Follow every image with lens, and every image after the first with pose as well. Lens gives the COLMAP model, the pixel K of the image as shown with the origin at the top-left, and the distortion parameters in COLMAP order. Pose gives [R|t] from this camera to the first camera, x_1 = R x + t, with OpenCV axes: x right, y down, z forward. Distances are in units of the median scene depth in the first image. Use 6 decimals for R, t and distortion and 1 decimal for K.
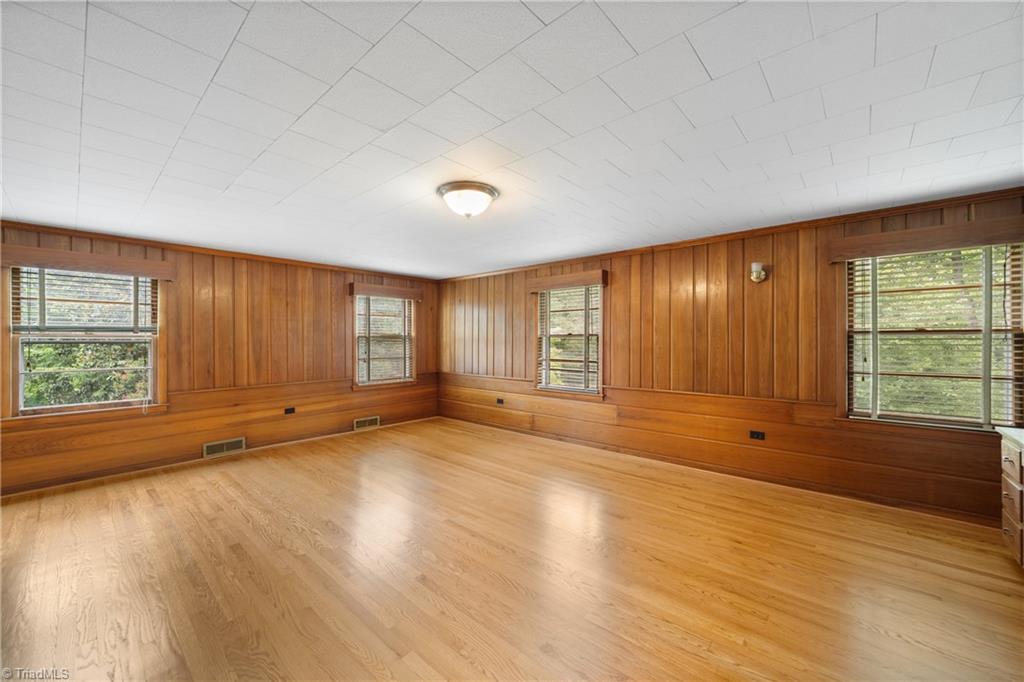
lens RADIAL K [[394.0, 0, 520.4], [0, 394.0, 342.8], [0, 0, 1]] dist [-0.022879, 0.007026]
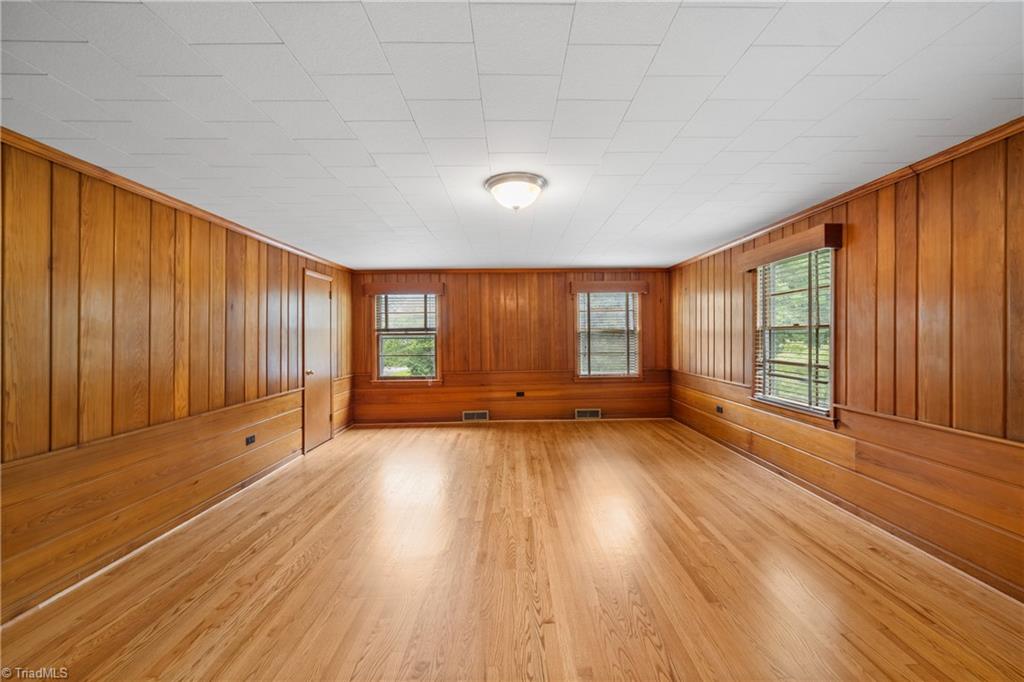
lens RADIAL K [[394.0, 0, 520.4], [0, 394.0, 342.8], [0, 0, 1]] dist [-0.022879, 0.007026]
pose [[0.678668, 0.009558, -0.734383, 0.326438], [0.002982, 0.999871, 0.015769, -0.003639], [0.734439, -0.012891, 0.678552, 0.194505]]
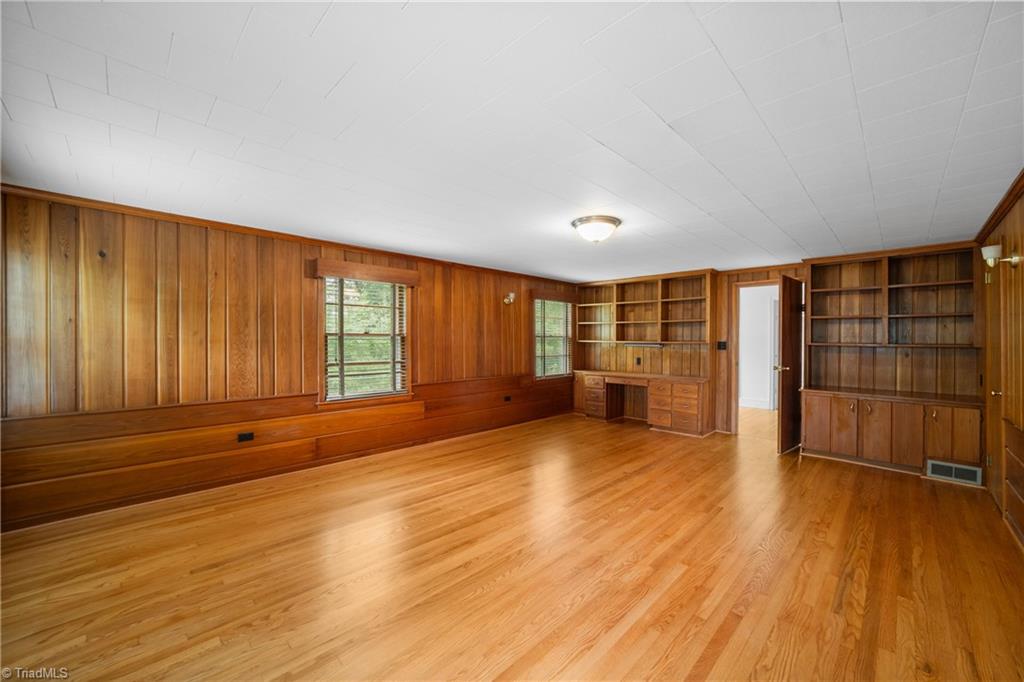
lens RADIAL K [[394.0, 0, 520.4], [0, 394.0, 342.8], [0, 0, 1]] dist [-0.022879, 0.007026]
pose [[0.055079, -0.003253, 0.998477, -0.797188], [0.001467, 0.999994, 0.003177, -0.002146], [-0.998481, 0.001290, 0.055083, 0.659508]]
